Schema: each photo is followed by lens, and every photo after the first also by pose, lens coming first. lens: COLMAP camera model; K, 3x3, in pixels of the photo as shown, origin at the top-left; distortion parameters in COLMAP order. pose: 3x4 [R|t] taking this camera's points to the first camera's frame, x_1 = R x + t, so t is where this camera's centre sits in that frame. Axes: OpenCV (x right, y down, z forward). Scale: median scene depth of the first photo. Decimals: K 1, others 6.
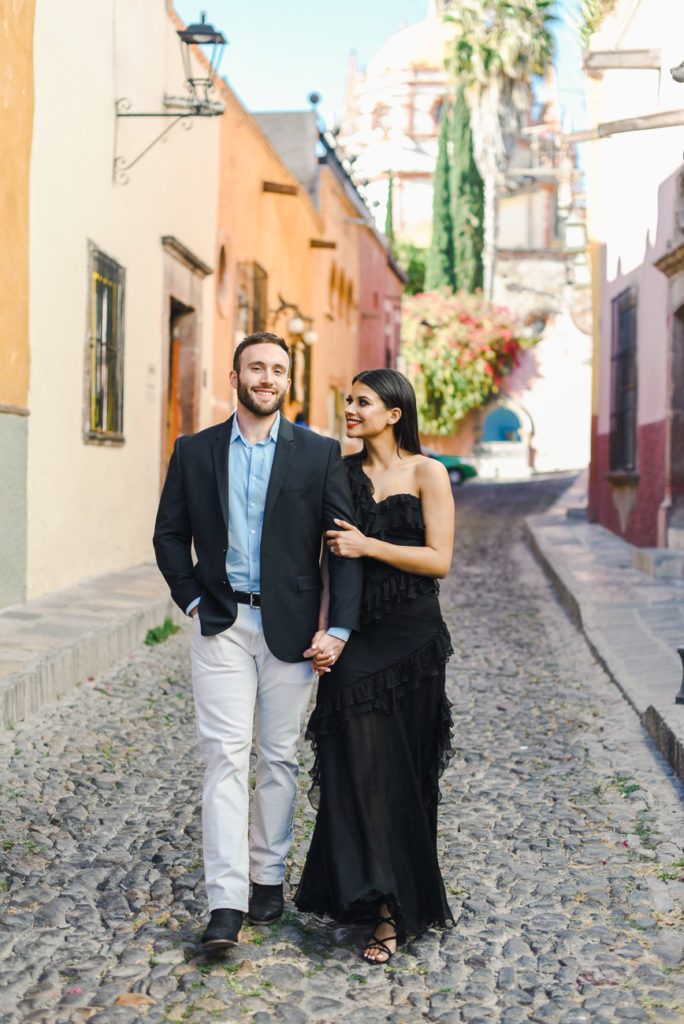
lens RADIAL K [[1563.8, 0, 364.4], [0, 1563.8, 510.8], [0, 0, 1]] dist [-0.143237, 0.130806]
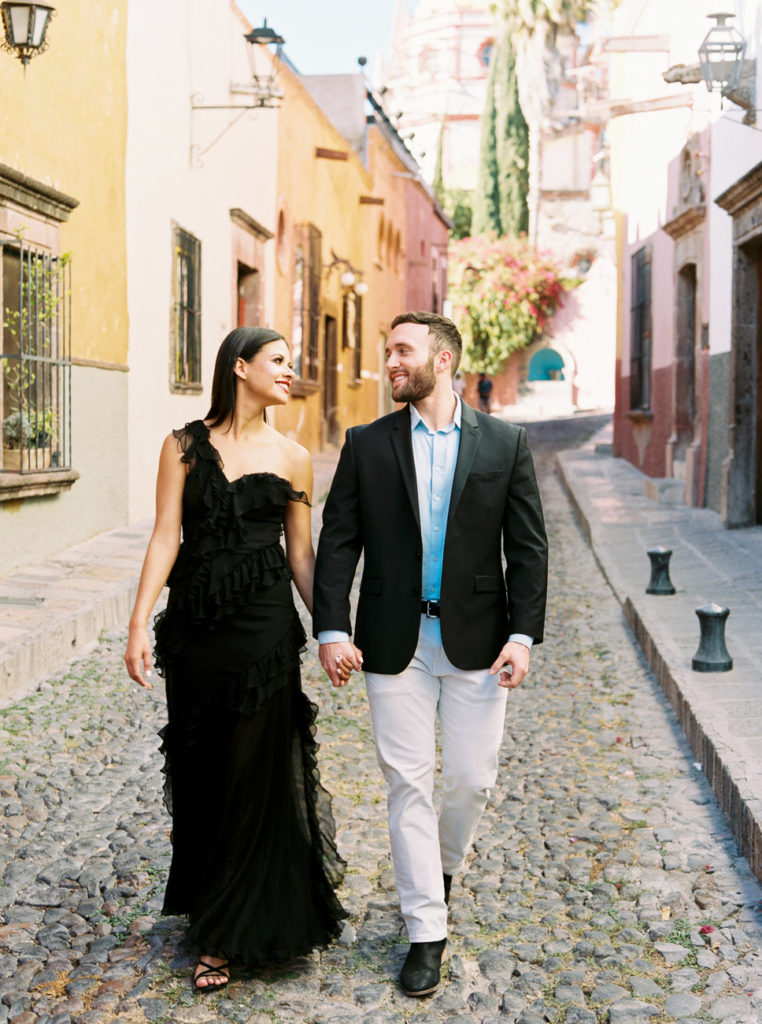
lens RADIAL K [[1568.0, 0, 379.2], [0, 1568.0, 536.1], [0, 0, 1]] dist [-0.104854, -0.030990]
pose [[0.999676, -0.007439, -0.024339, 0.004594], [0.008784, 0.998413, 0.055625, 0.000584], [0.023886, -0.055820, 0.998155, -0.134714]]
